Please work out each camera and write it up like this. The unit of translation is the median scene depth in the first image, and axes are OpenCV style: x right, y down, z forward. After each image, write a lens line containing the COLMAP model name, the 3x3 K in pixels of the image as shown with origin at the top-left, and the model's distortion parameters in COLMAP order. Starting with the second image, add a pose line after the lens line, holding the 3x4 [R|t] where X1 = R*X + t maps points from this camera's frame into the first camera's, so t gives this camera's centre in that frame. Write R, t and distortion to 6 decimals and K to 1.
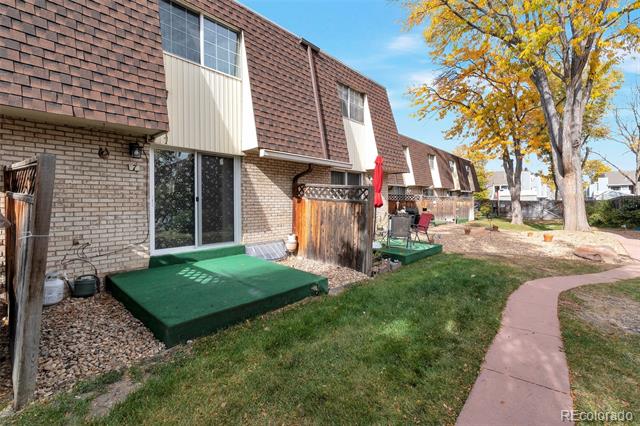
lens RADIAL K [[290.1, 0, 324.2], [0, 290.1, 207.4], [0, 0, 1]] dist [0.001015, -0.000183]
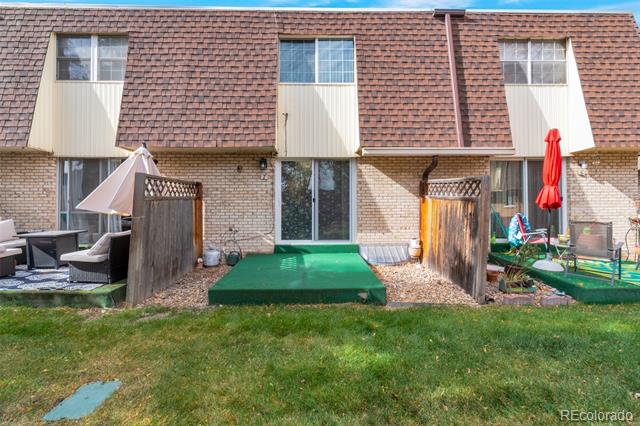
lens RADIAL K [[290.1, 0, 323.3], [0, 290.1, 212.7], [0, 0, 1]] dist [0.001015, -0.000183]
pose [[0.677320, 0.009797, -0.735623, 0.411477], [-0.009679, 0.999943, 0.004406, 0.015871], [0.735625, 0.004136, 0.677376, 0.227271]]
